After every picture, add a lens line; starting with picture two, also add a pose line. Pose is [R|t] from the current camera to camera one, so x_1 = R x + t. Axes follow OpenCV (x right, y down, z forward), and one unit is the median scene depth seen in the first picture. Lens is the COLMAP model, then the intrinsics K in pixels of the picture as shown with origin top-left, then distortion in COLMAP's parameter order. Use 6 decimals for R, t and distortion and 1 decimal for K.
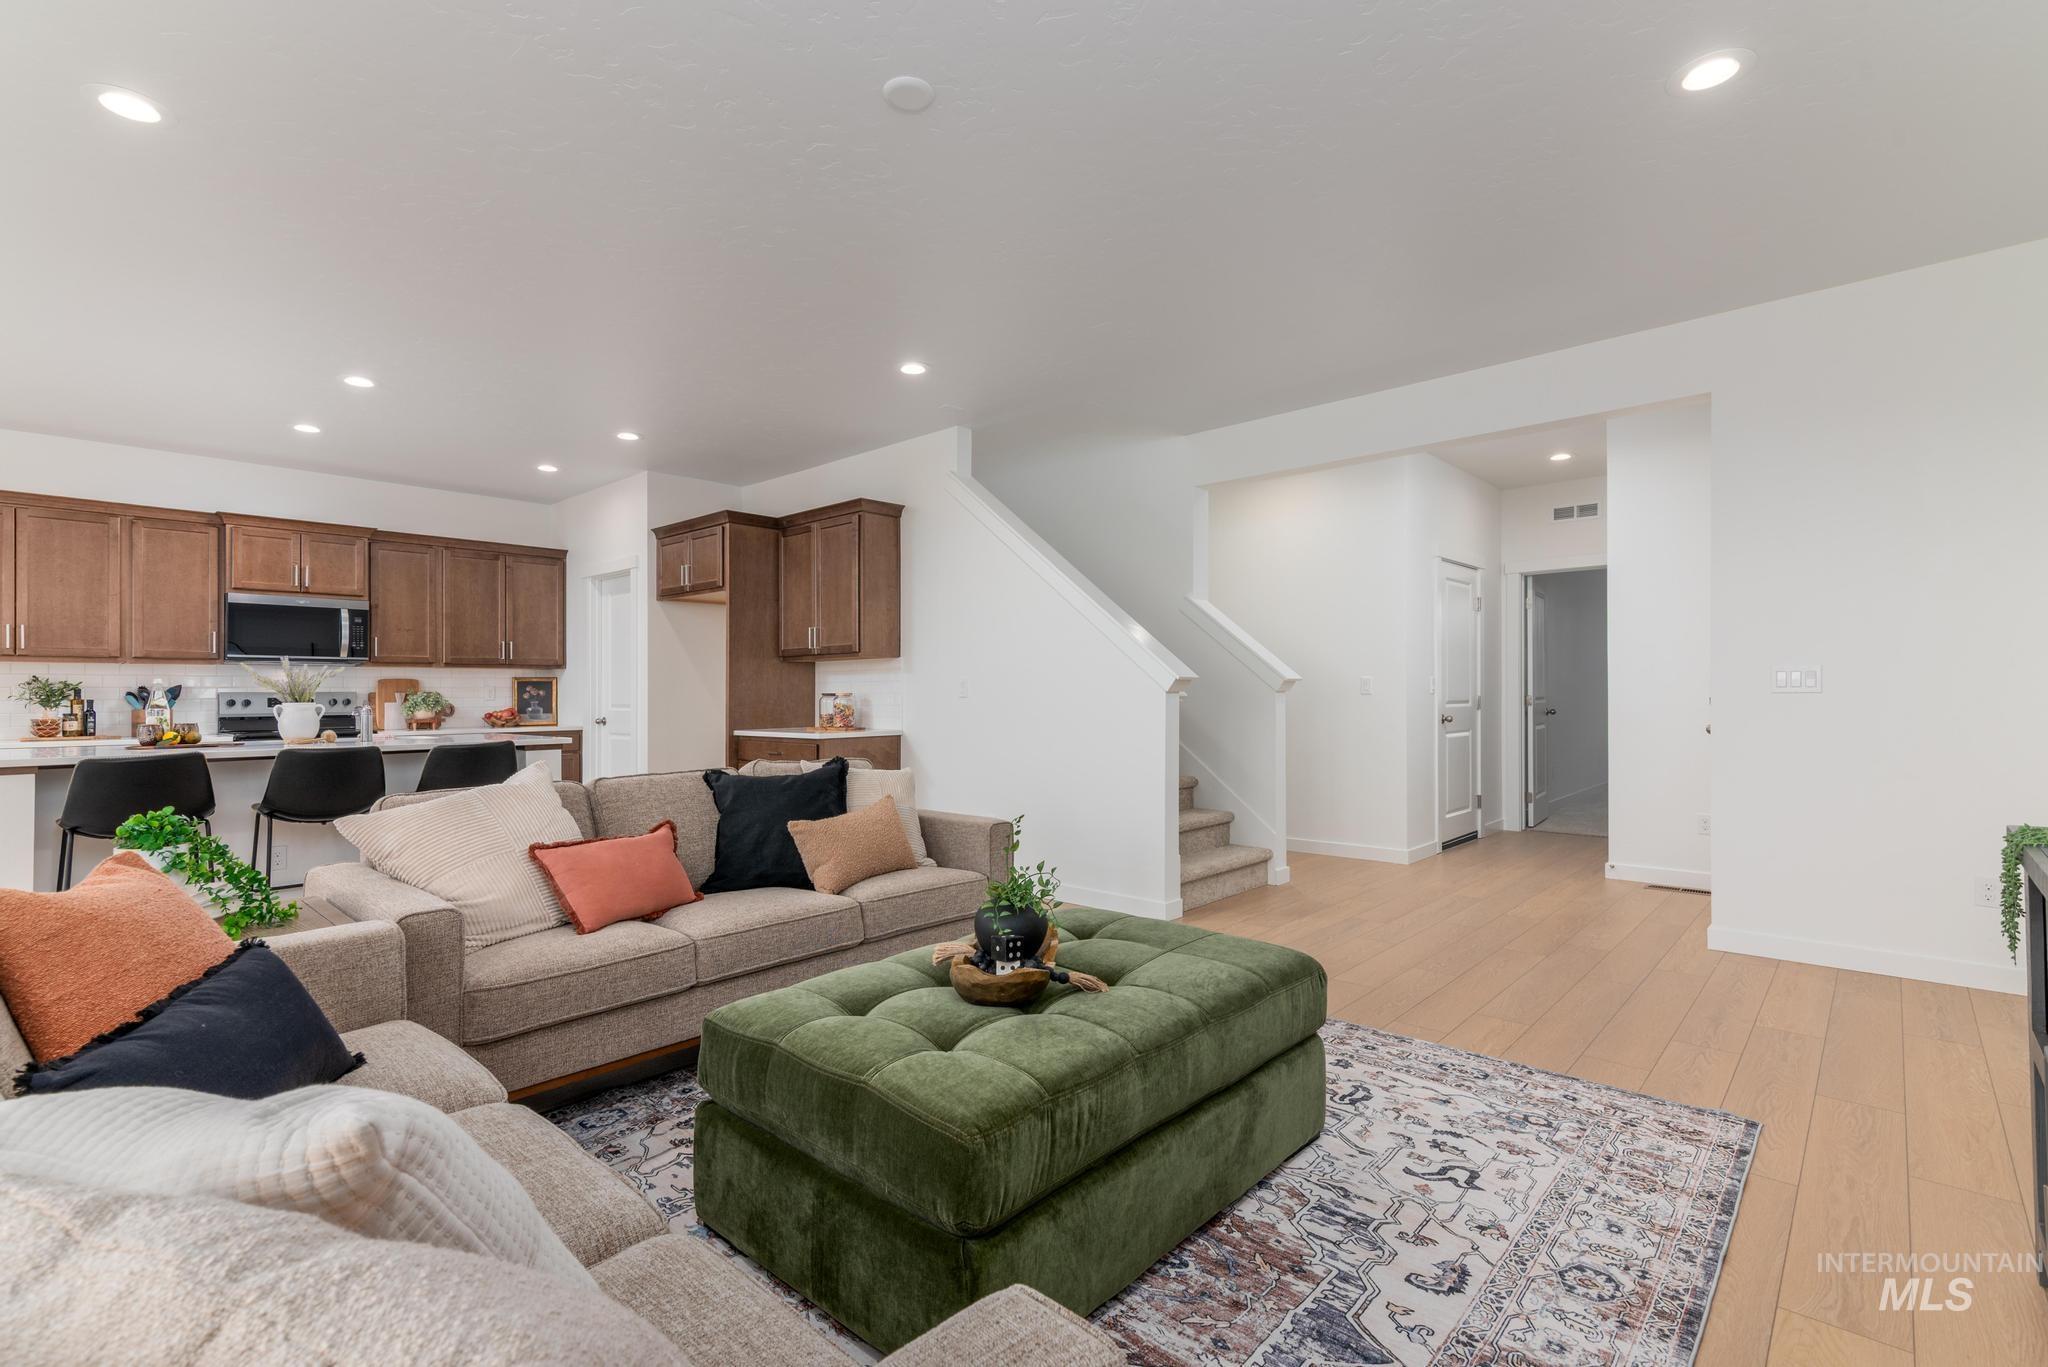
lens RADIAL K [[946.5, 0, 1019.2], [0, 946.5, 692.1], [0, 0, 1]] dist [0.013890, -0.002086]
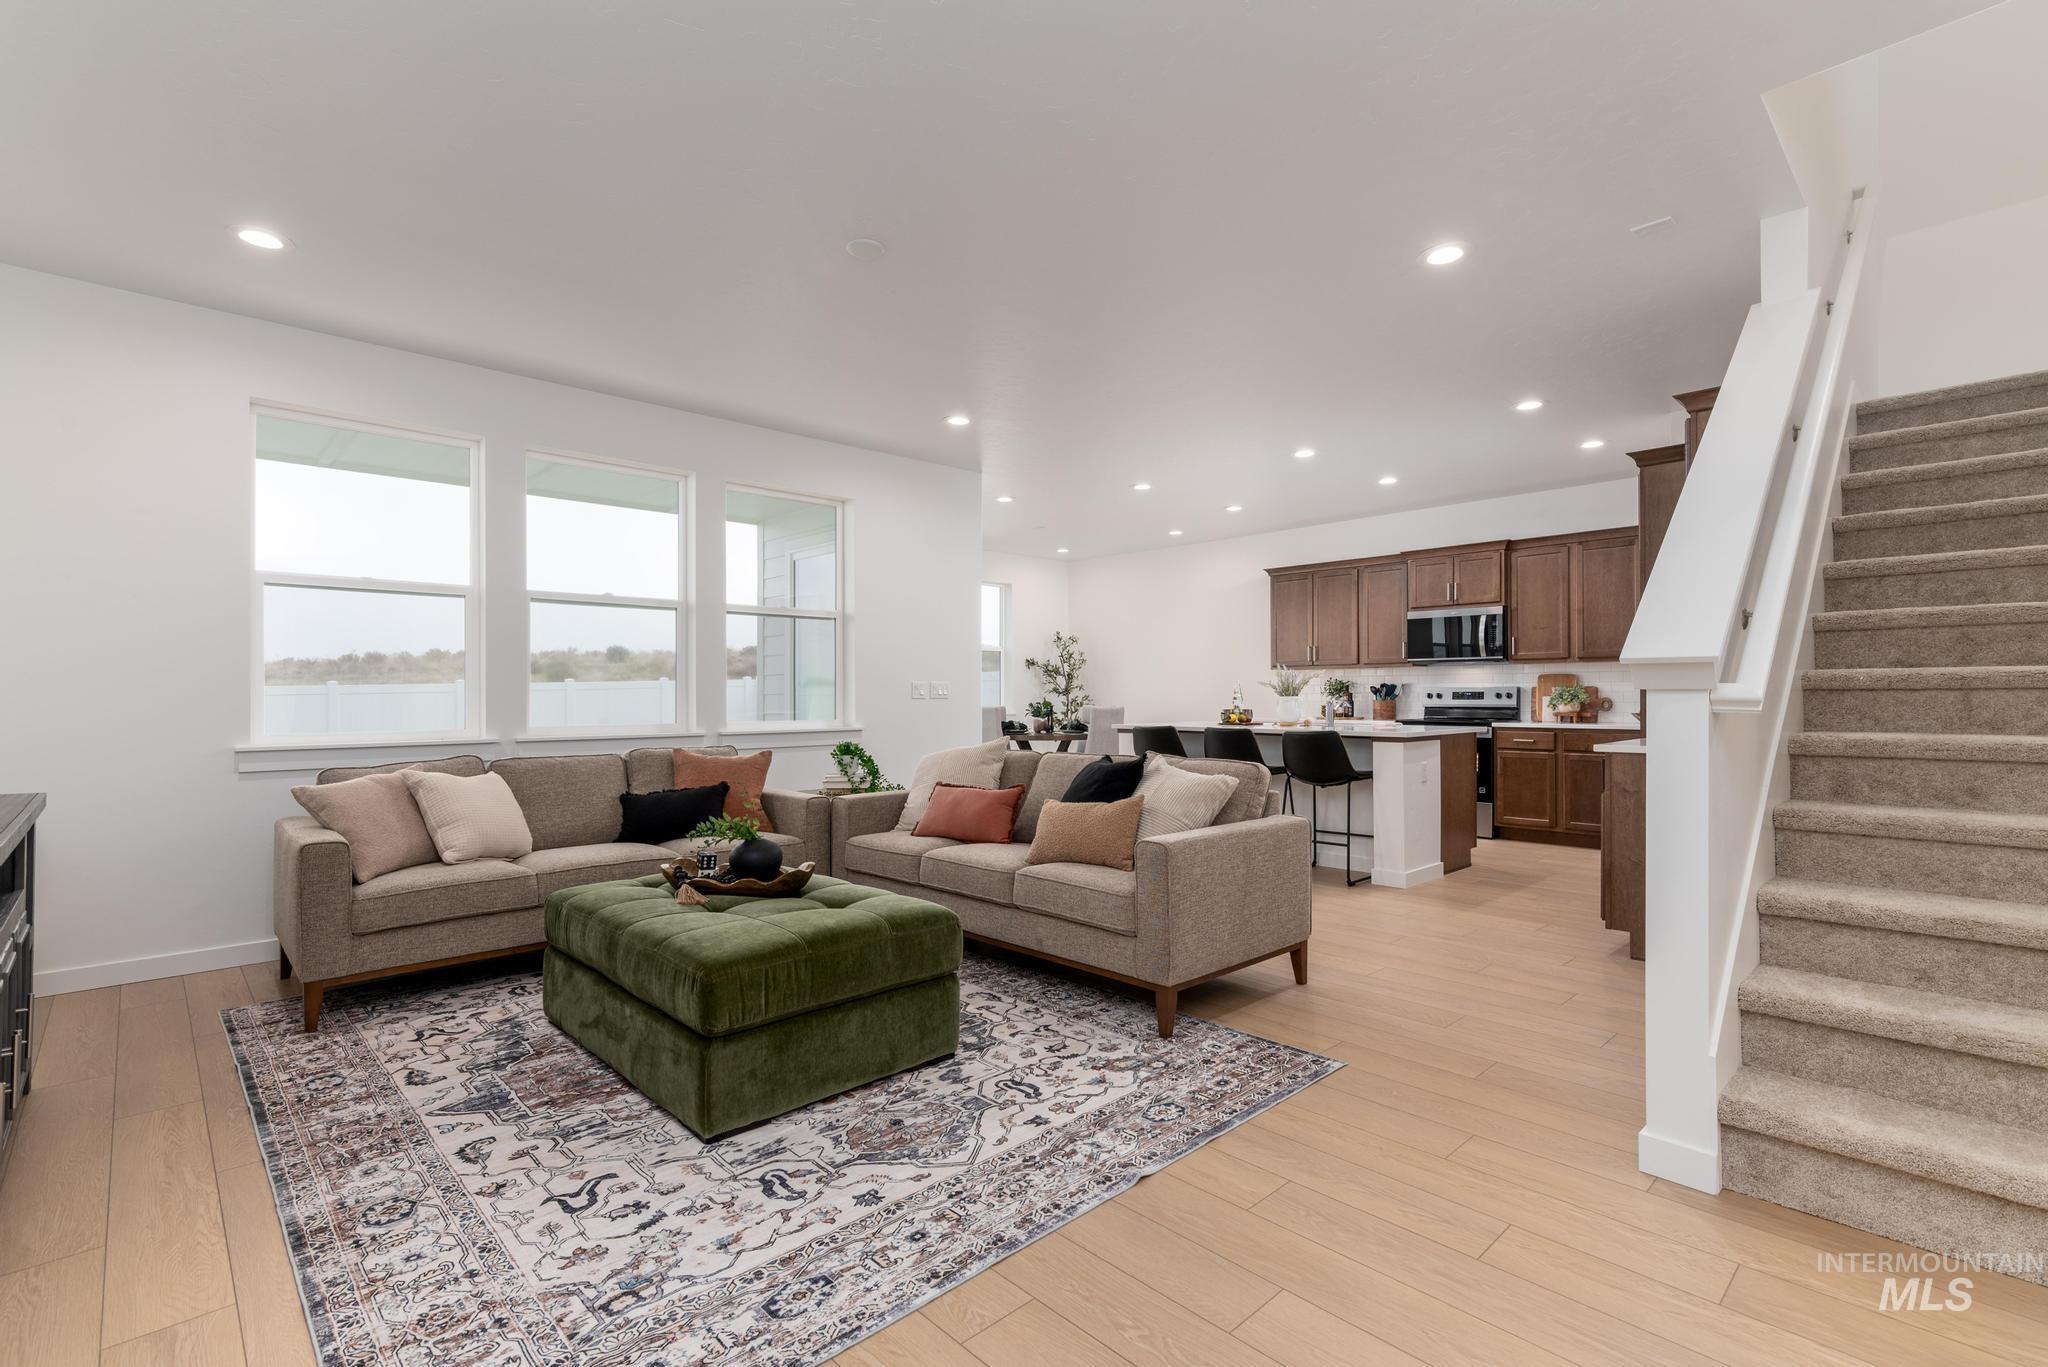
lens RADIAL K [[946.5, 0, 1018.6], [0, 946.5, 687.7], [0, 0, 1]] dist [0.013890, -0.002086]
pose [[-0.086612, -0.001156, -0.996241, 0.551057], [0.008494, 0.999962, -0.001898, -0.002121], [0.996206, -0.008627, -0.086599, 0.610473]]
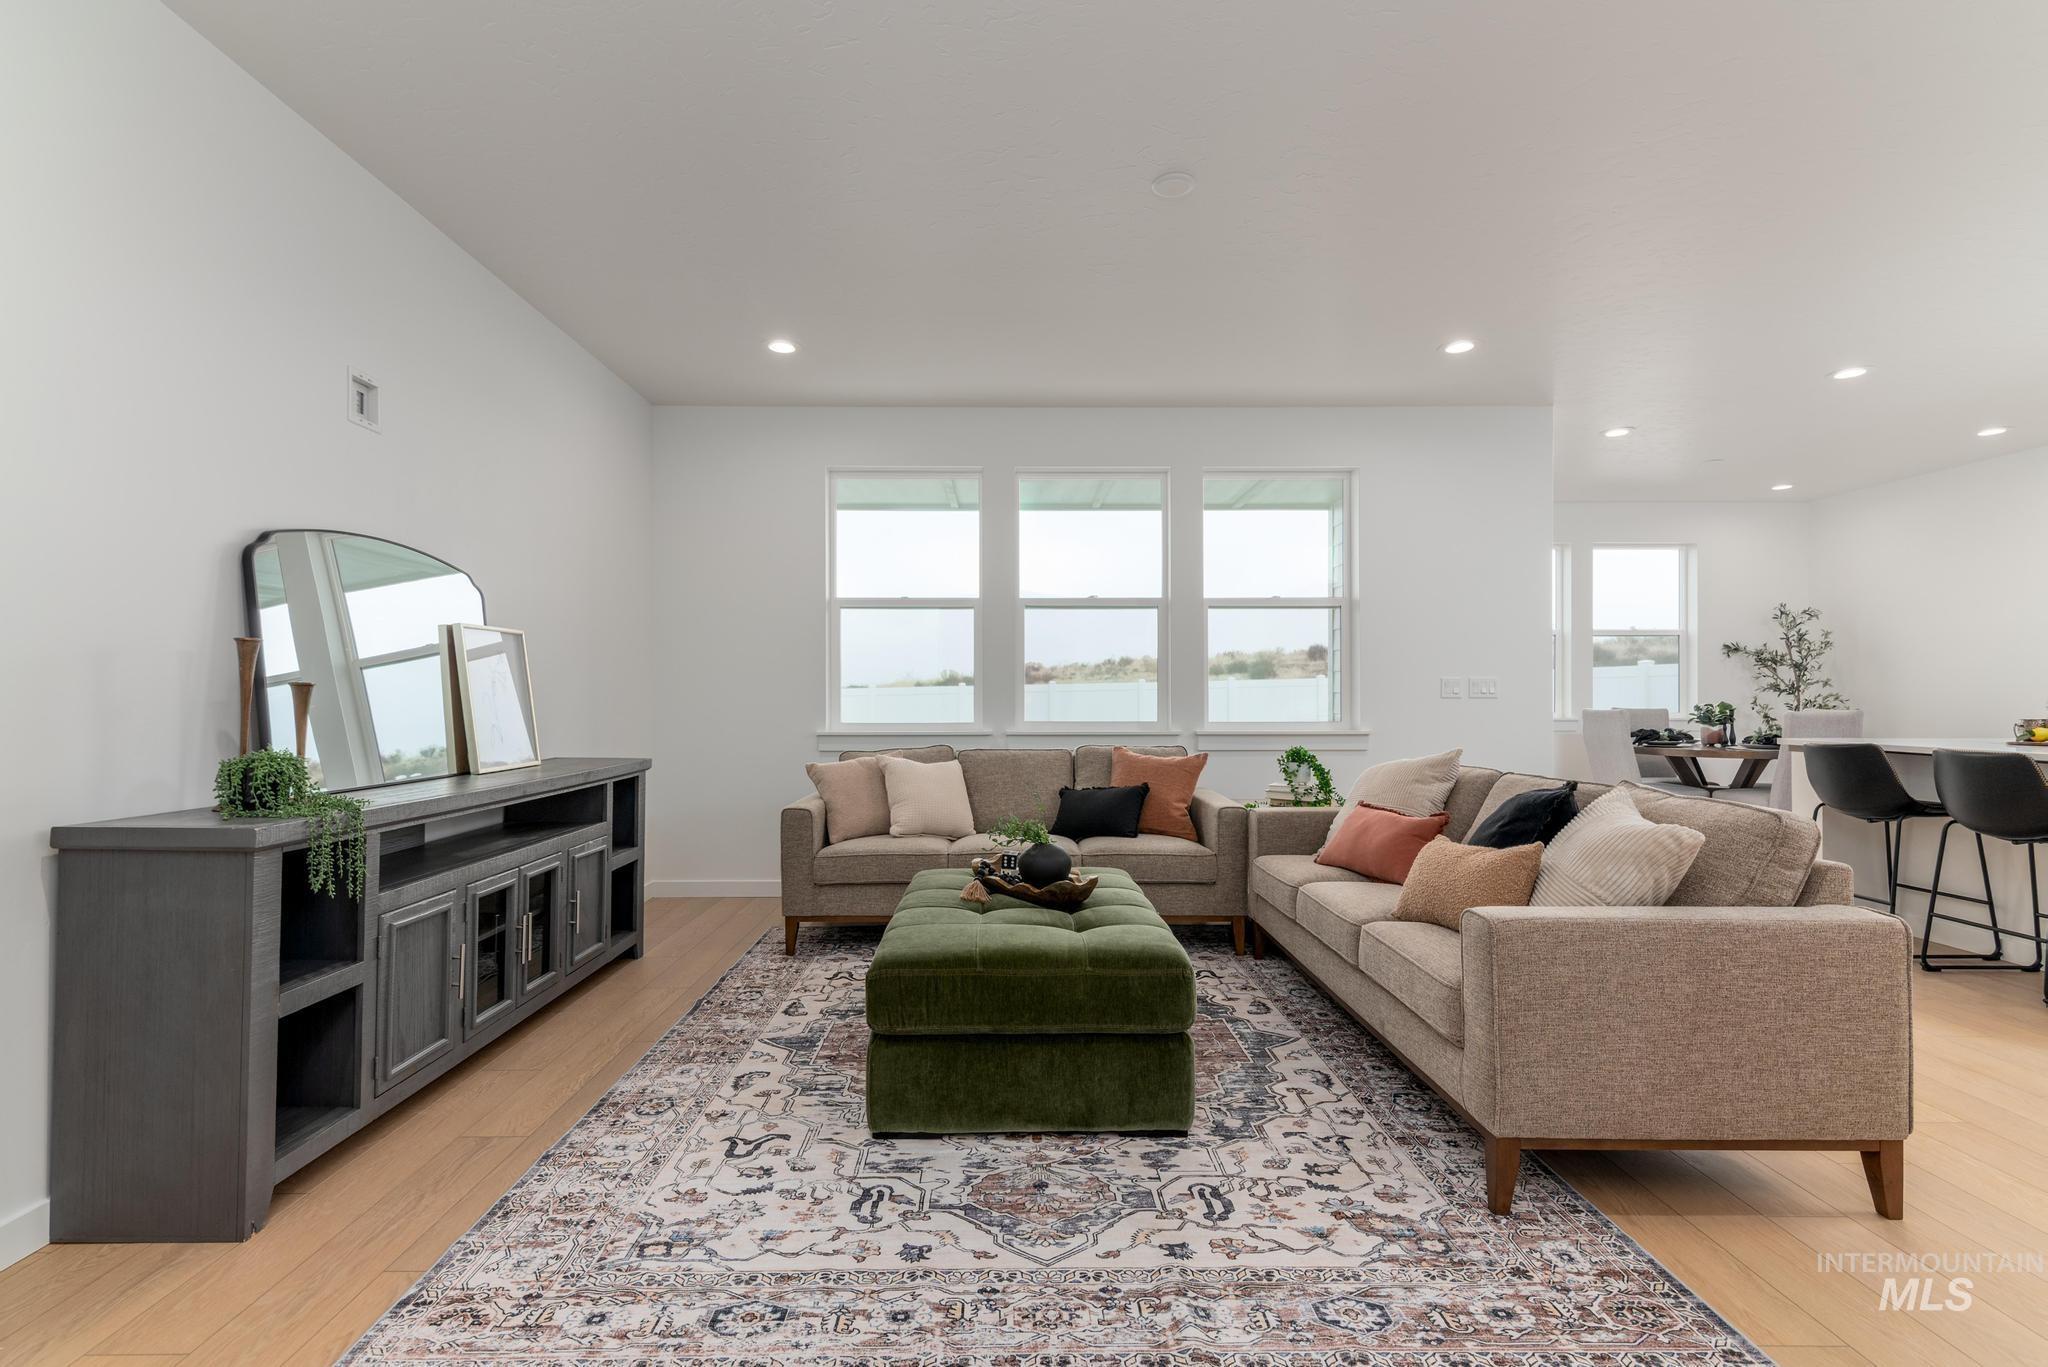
lens RADIAL K [[946.5, 0, 989.4], [0, 946.5, 683.9], [0, 0, 1]] dist [0.013890, -0.002086]
pose [[-0.749864, 0.000588, -0.661592, 0.383559], [0.010313, 0.999888, -0.010801, -0.000841], [0.661512, -0.014922, -0.749786, 0.795516]]
